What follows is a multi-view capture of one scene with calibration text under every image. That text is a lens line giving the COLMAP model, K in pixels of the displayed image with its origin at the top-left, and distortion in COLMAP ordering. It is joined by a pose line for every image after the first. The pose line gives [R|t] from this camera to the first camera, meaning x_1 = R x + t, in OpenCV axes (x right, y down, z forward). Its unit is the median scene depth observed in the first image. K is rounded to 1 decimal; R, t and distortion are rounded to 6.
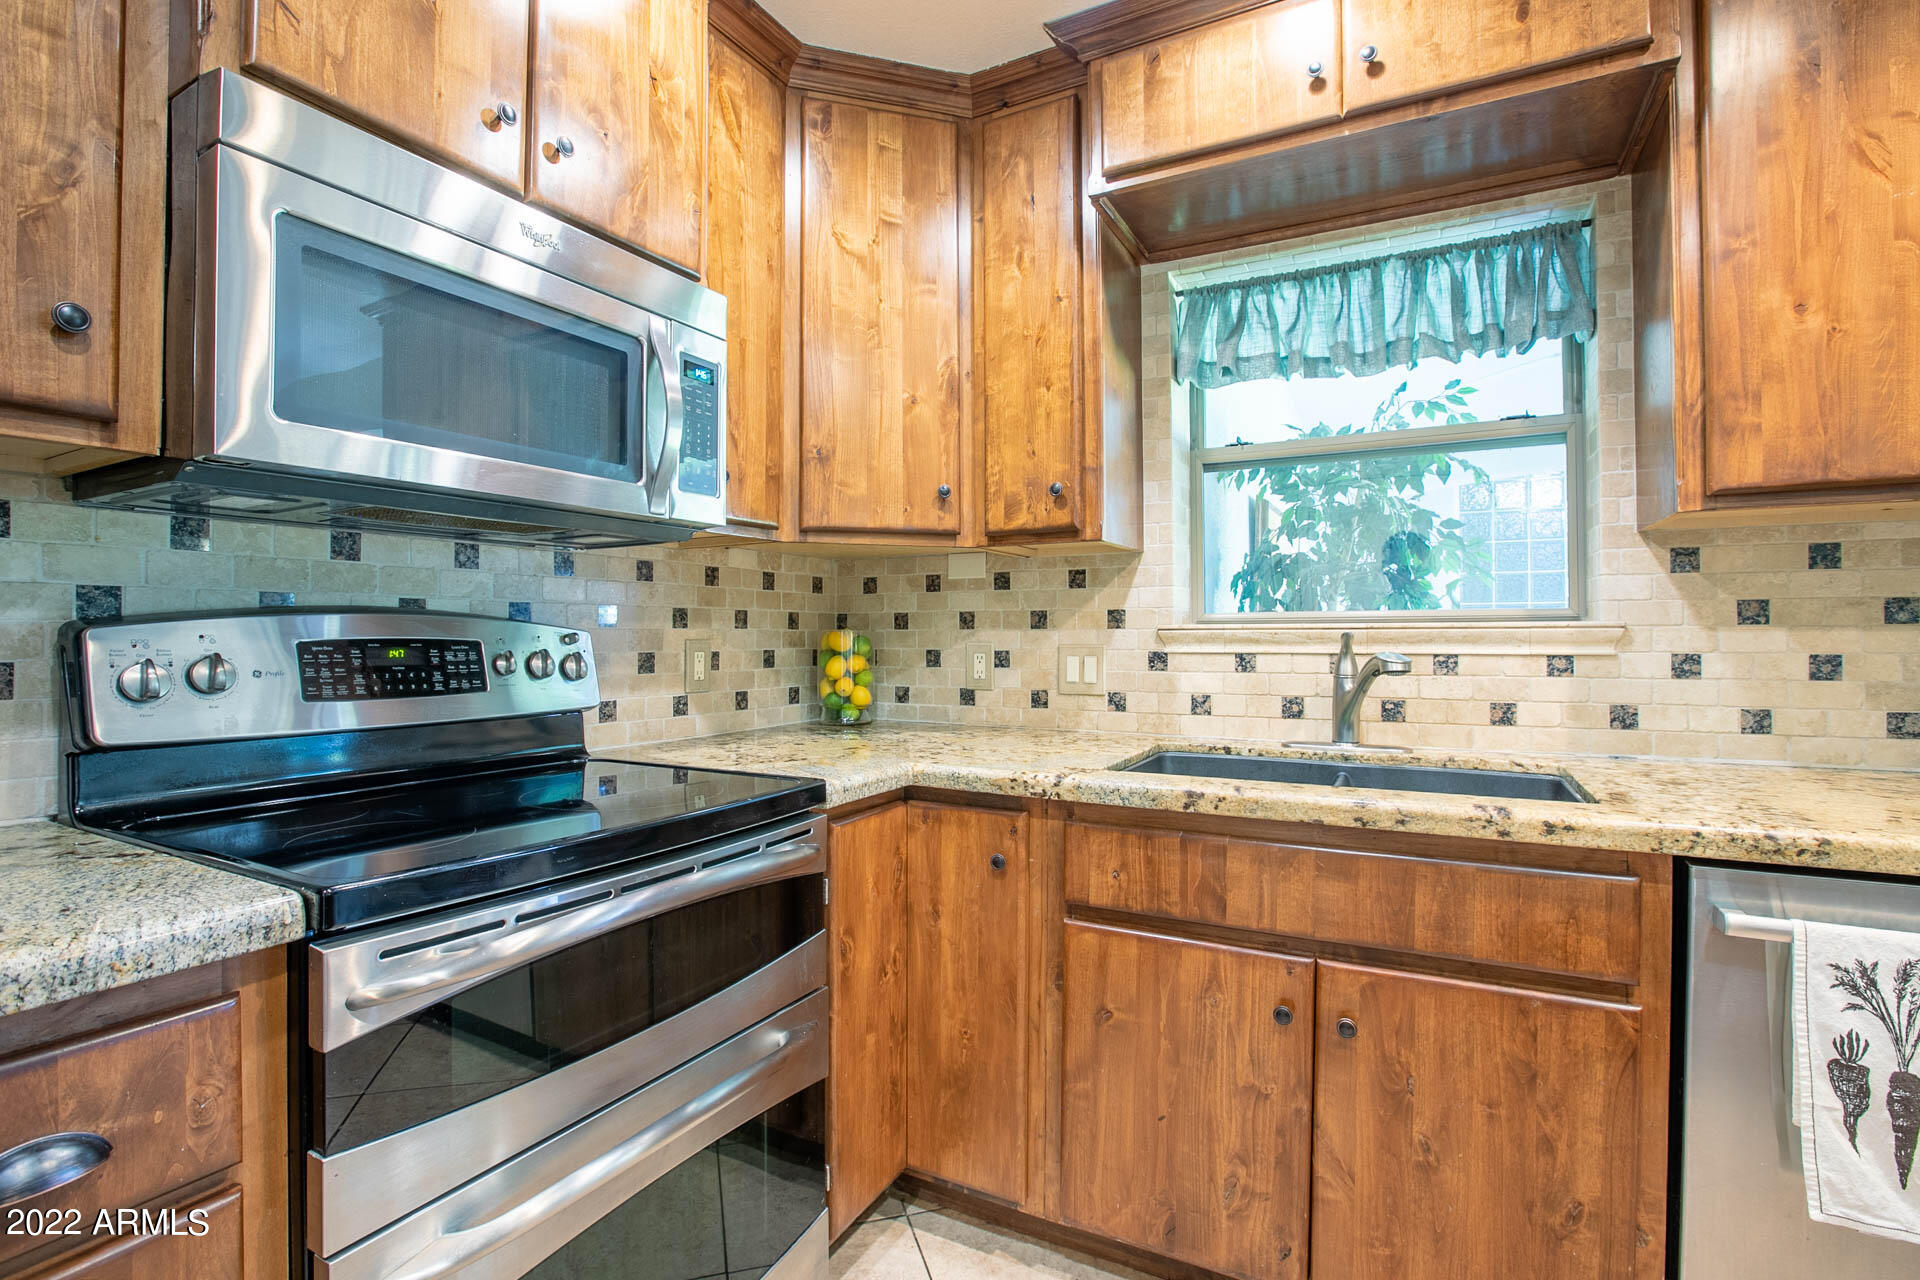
lens RADIAL K [[887.9, 0, 955.6], [0, 887.9, 628.8], [0, 0, 1]] dist [-0.065634, 0.024493]
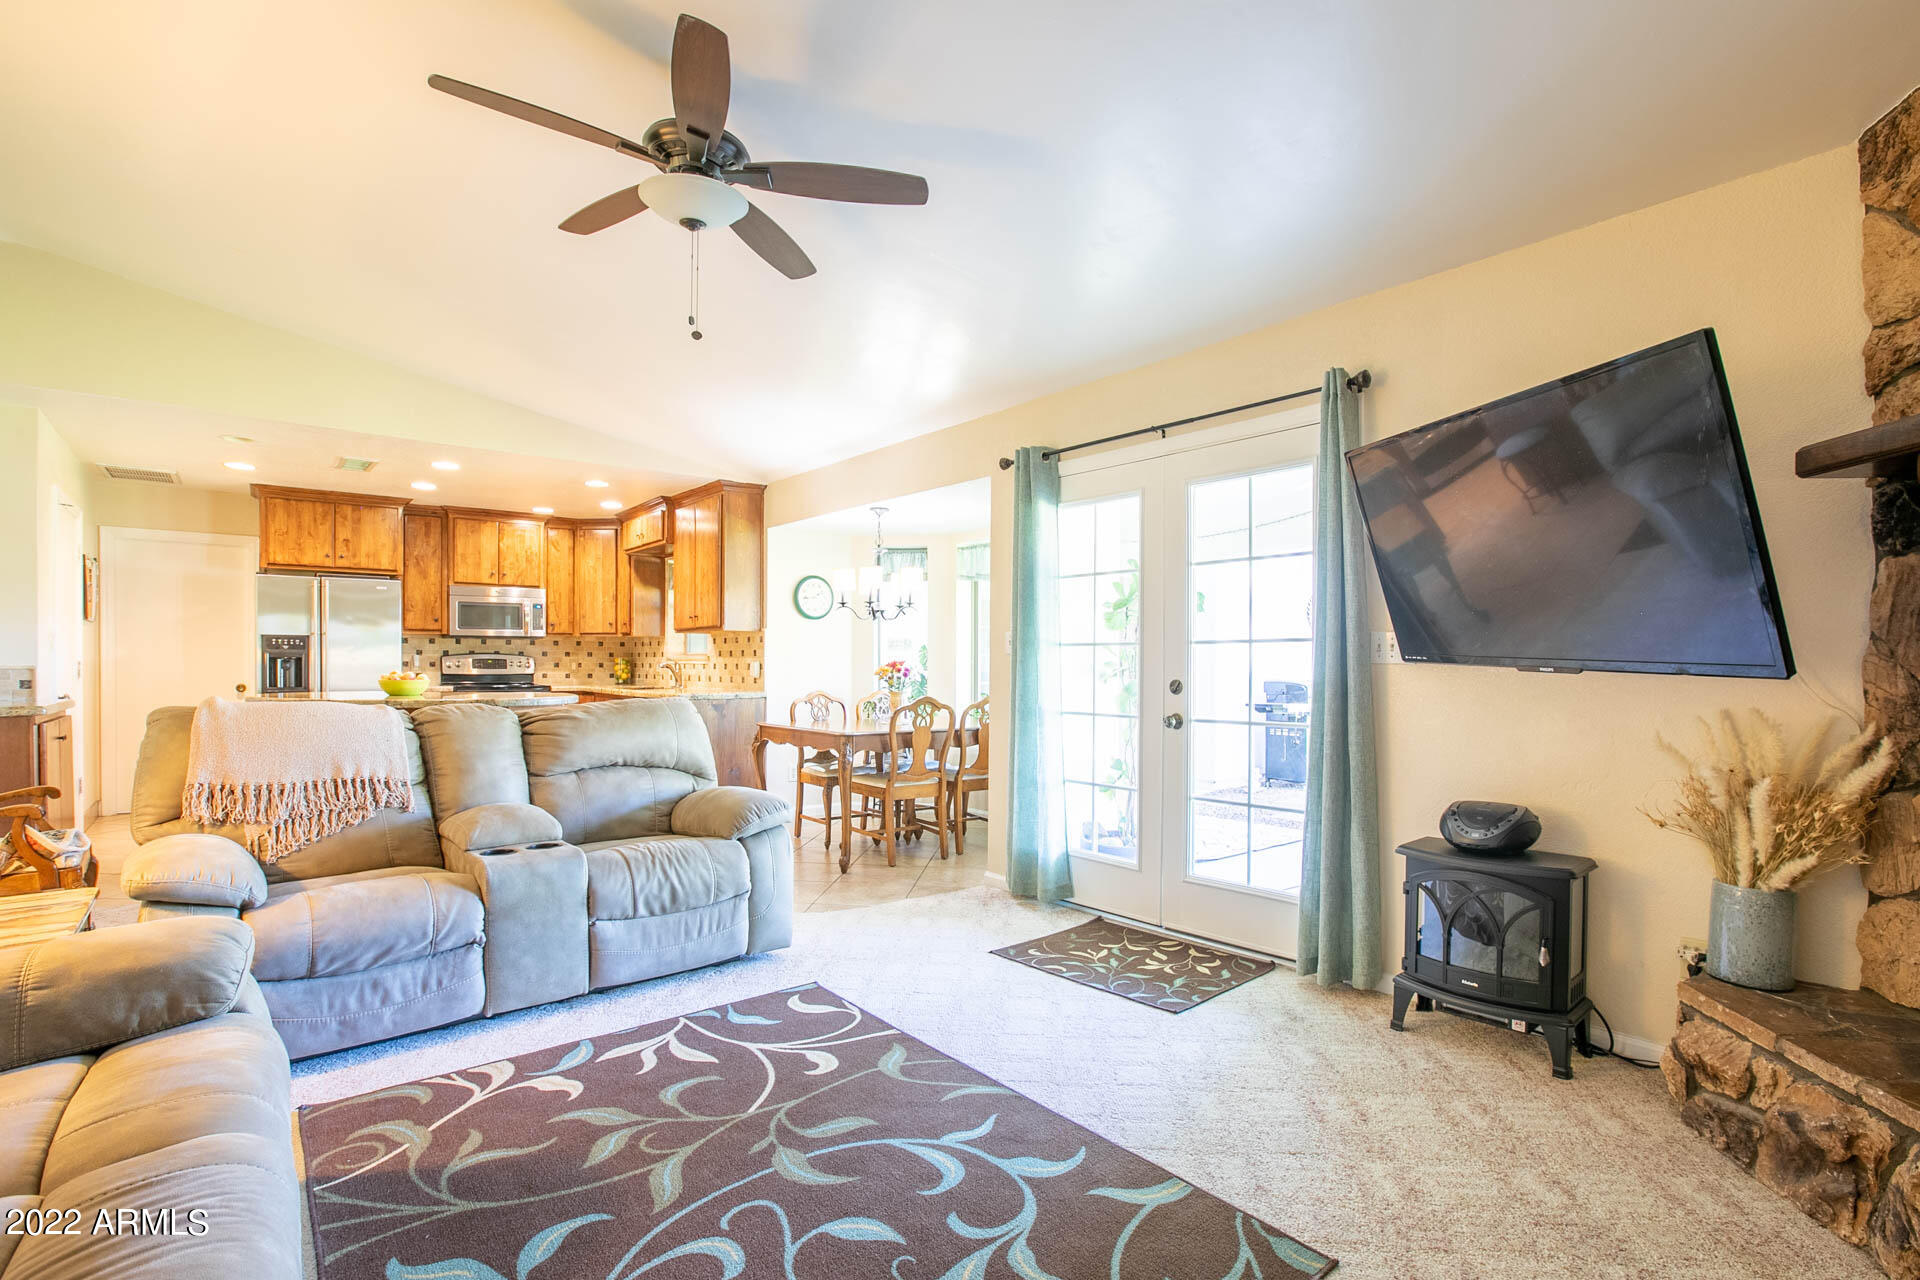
lens RADIAL K [[1004.9, 0, 960.0], [0, 1004.9, 669.8], [0, 0, 1]] dist [-0.017113, 0.000624]
pose [[0.901863, 0.007784, -0.431951, 3.559063], [-0.001212, 0.999879, 0.015488, -0.015600], [0.432020, -0.013445, 0.901764, -2.559773]]
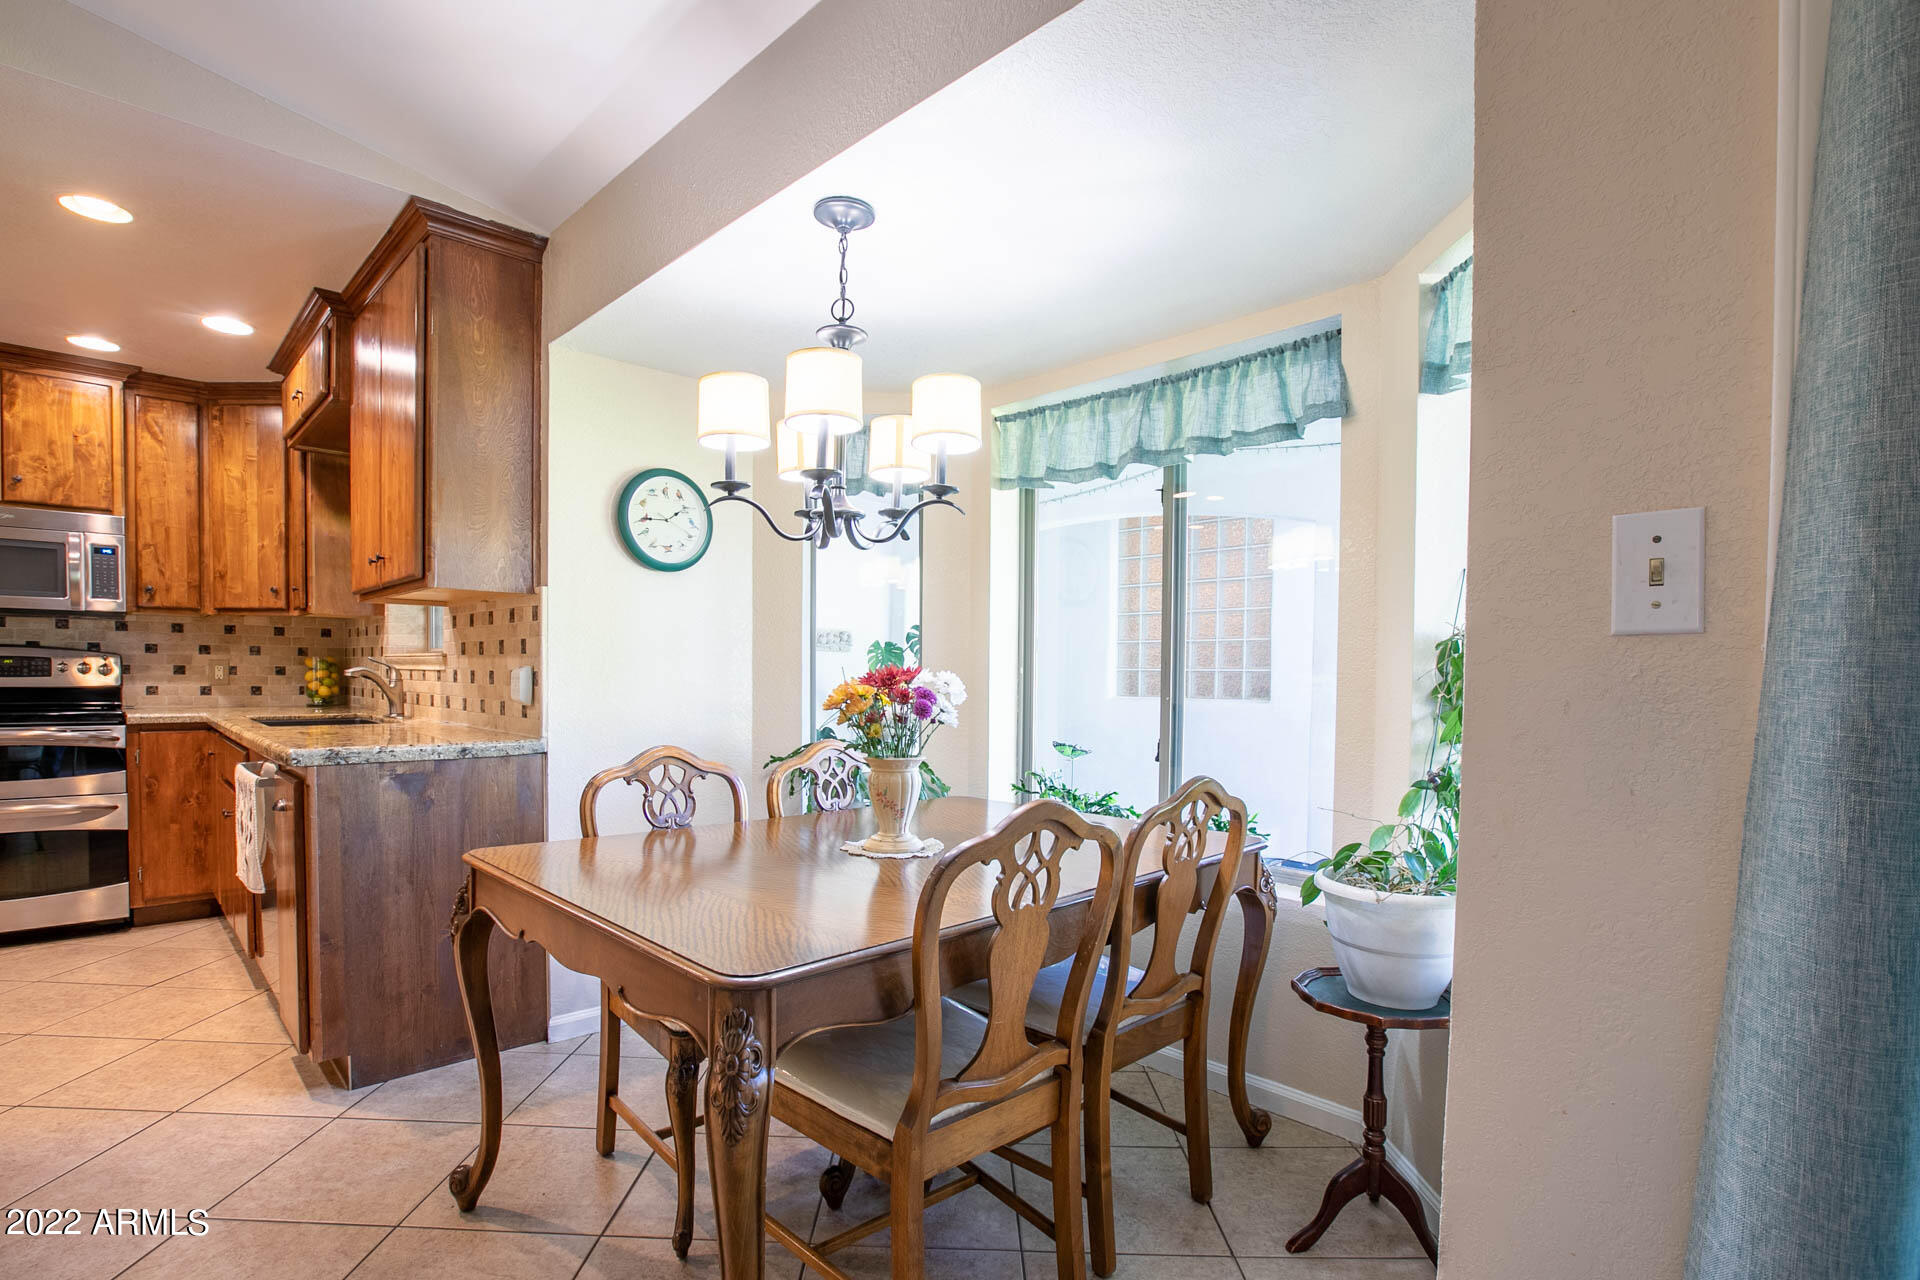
lens RADIAL K [[929.7, 0, 960.4], [0, 929.7, 702.8], [0, 0, 1]] dist [-0.019875, 0.000523]
pose [[0.946254, 0.024899, -0.322466, 2.306114], [-0.012207, 0.999071, 0.041322, 0.002400], [0.323195, -0.035164, 0.945679, -0.556517]]
